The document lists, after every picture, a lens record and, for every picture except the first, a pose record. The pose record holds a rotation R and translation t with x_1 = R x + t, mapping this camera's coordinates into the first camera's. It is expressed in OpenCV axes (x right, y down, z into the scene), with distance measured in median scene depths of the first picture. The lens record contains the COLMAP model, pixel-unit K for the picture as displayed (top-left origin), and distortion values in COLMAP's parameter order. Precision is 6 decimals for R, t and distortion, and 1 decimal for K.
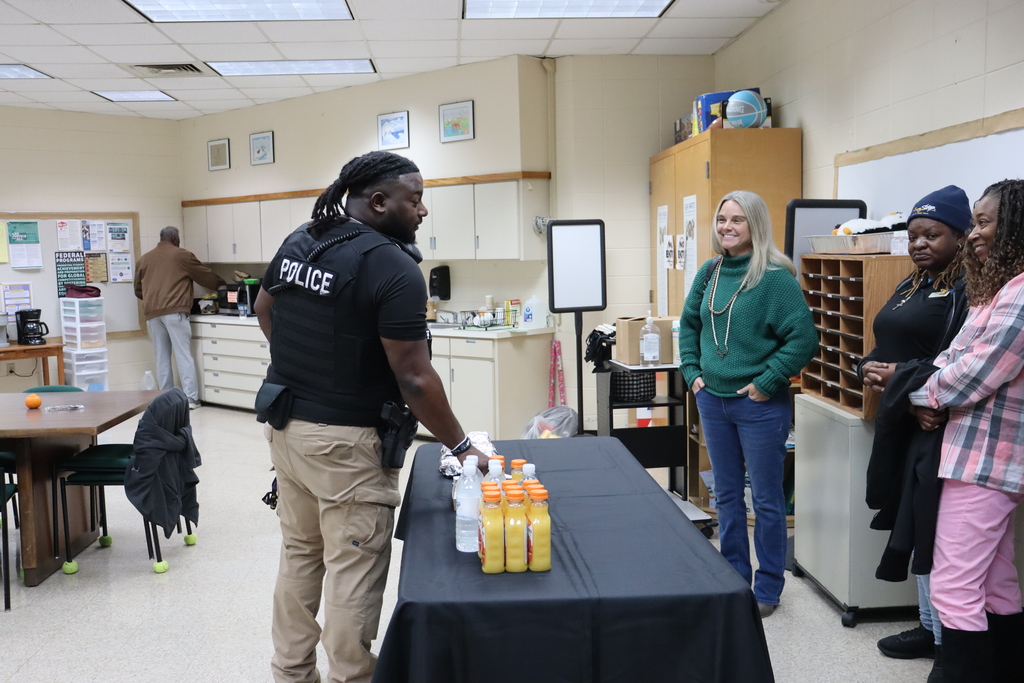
lens RADIAL K [[1053.6, 0, 512.0], [0, 1053.6, 341.5], [0, 0, 1]] dist [-0.056630, 0.037133]
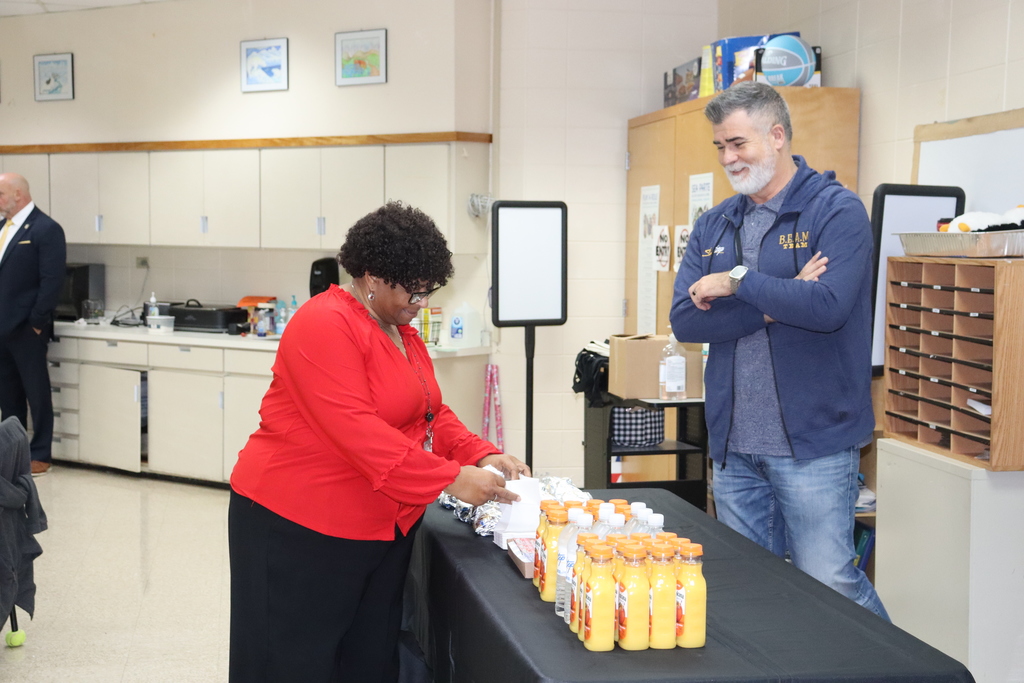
lens RADIAL K [[1497.2, 0, 512.0], [0, 1497.2, 341.5], [0, 0, 1]] dist [0.127522, 0.063281]
pose [[0.991423, 0.023800, 0.128506, -0.098262], [-0.021217, 0.999545, -0.021429, 0.006216], [-0.128957, 0.018519, 0.991477, -0.039801]]
